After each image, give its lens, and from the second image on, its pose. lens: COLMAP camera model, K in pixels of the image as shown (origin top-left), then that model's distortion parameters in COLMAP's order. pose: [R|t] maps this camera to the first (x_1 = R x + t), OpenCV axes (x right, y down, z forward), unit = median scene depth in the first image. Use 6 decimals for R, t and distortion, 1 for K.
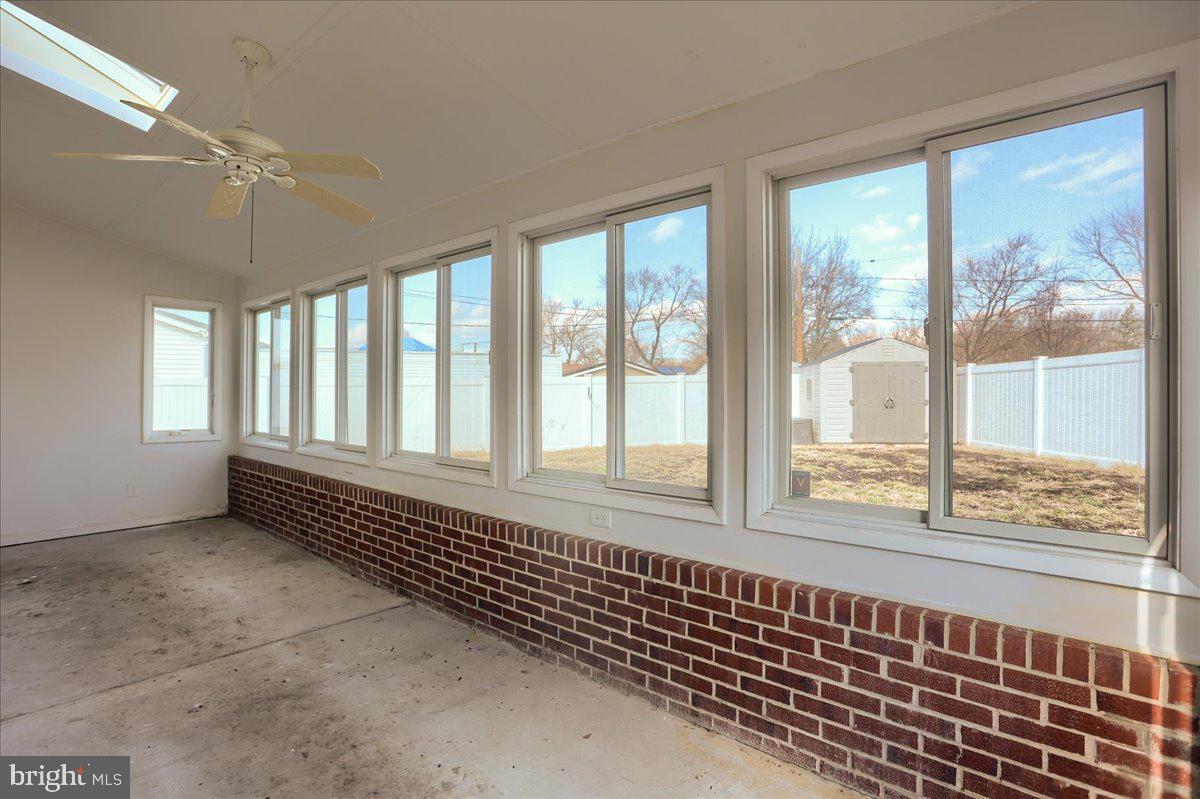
lens RADIAL K [[595.1, 0, 593.5], [0, 595.1, 394.5], [0, 0, 1]] dist [-0.079820, 0.035599]
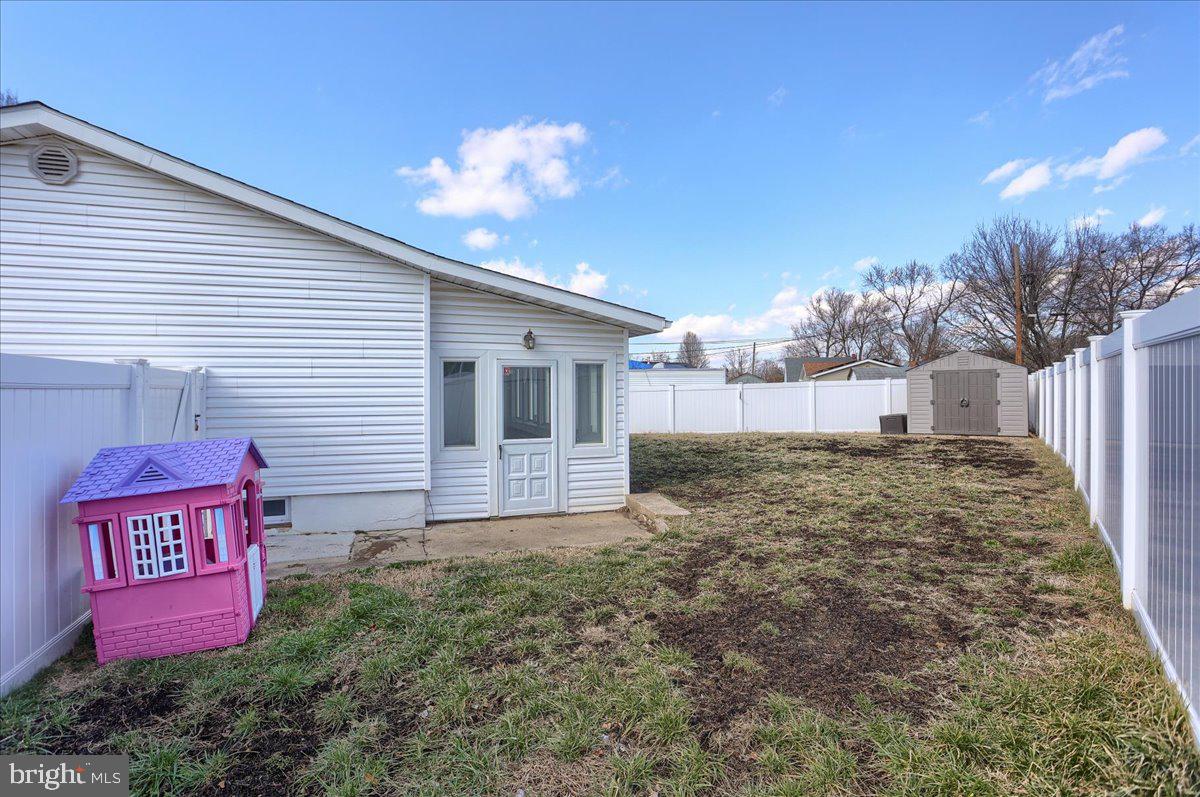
lens RADIAL K [[595.1, 0, 593.5], [0, 595.1, 393.5], [0, 0, 1]] dist [-0.079820, 0.035599]
pose [[0.880354, -0.006672, -0.474270, 1.547594], [0.008404, 0.999964, 0.001533, -0.053344], [0.474242, -0.005335, 0.880378, -1.802666]]
